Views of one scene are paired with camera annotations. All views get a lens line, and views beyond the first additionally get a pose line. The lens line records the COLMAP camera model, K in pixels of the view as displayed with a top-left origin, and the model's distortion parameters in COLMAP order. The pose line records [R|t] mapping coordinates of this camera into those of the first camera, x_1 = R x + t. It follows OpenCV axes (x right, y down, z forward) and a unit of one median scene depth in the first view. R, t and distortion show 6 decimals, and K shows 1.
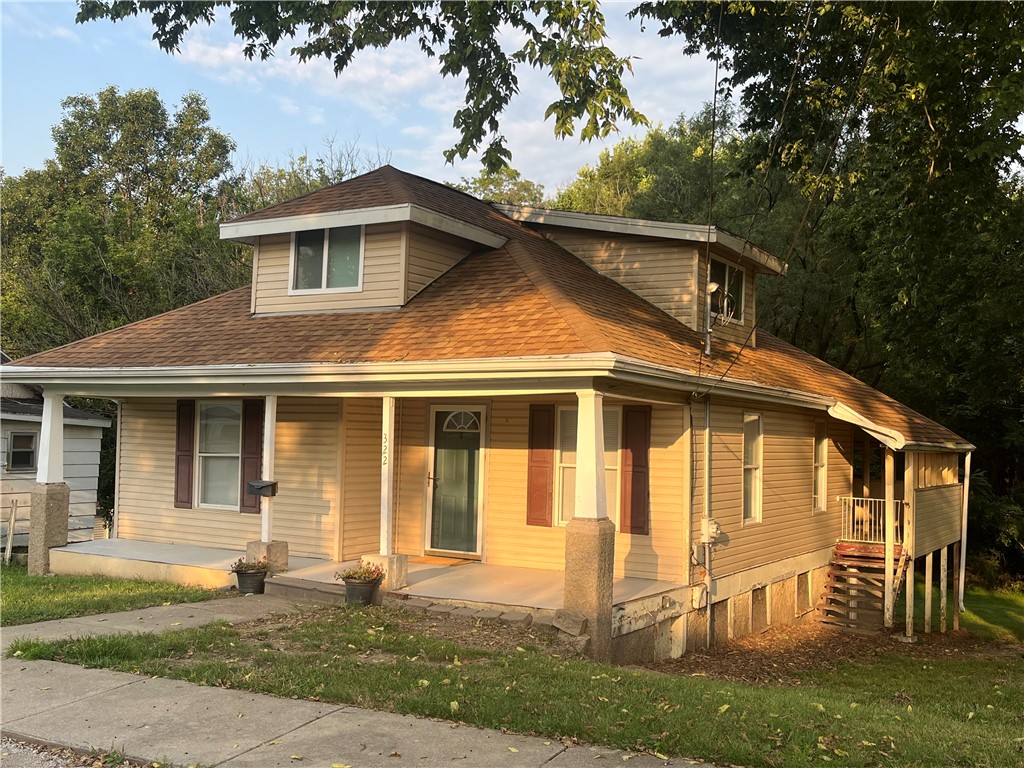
lens RADIAL K [[1049.9, 0, 512.9], [0, 1049.9, 393.2], [0, 0, 1]] dist [0.002925, 0.000000]
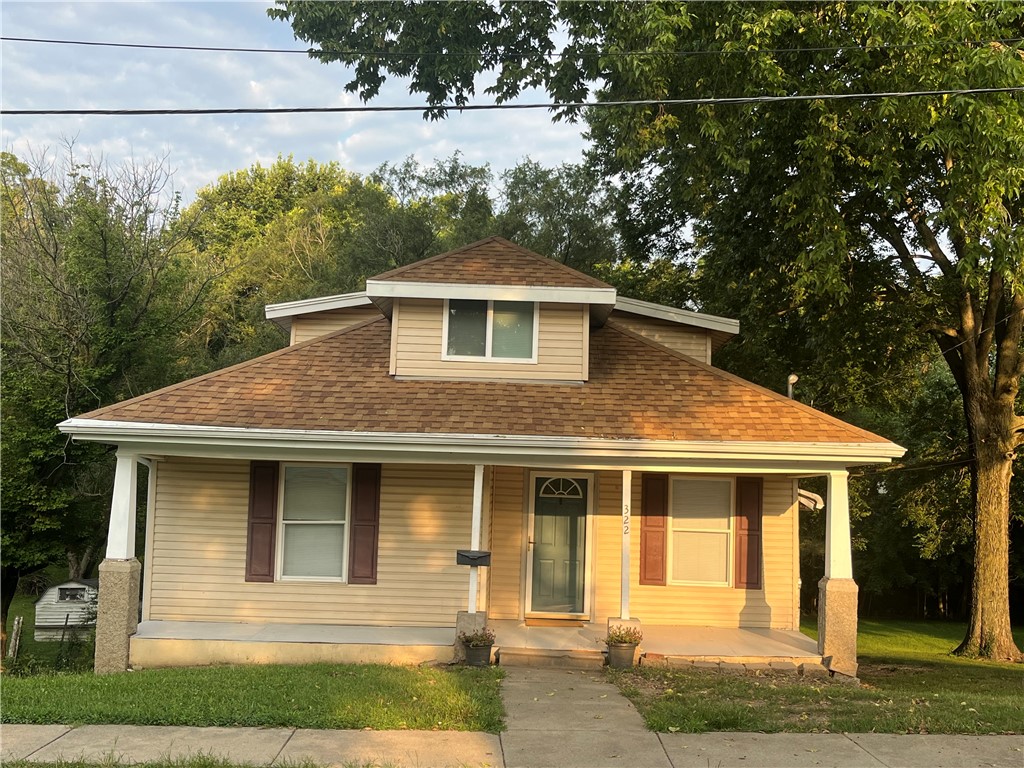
lens RADIAL K [[1081.5, 0, 518.1], [0, 1081.5, 376.9], [0, 0, 1]] dist [0.040155, 0.000000]
pose [[0.856081, 0.055200, 0.513885, -0.675661], [-0.030702, 0.997956, -0.056052, -0.022883], [-0.515929, 0.032208, 0.856026, 0.091521]]
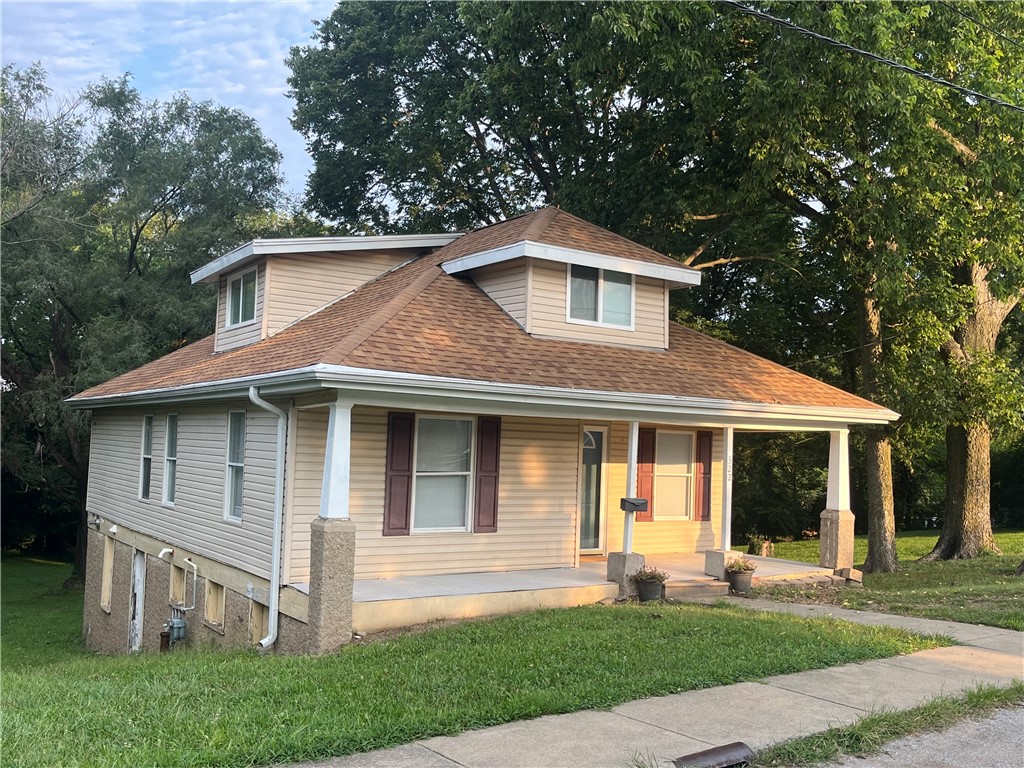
lens RADIAL K [[980.3, 0, 503.9], [0, 980.3, 384.5], [0, 0, 1]] dist [0.016778, 0.000000]
pose [[0.418861, 0.047010, 0.906833, -1.133192], [-0.063401, 0.997736, -0.022438, -0.004338], [-0.905834, -0.048096, 0.420893, 0.639317]]
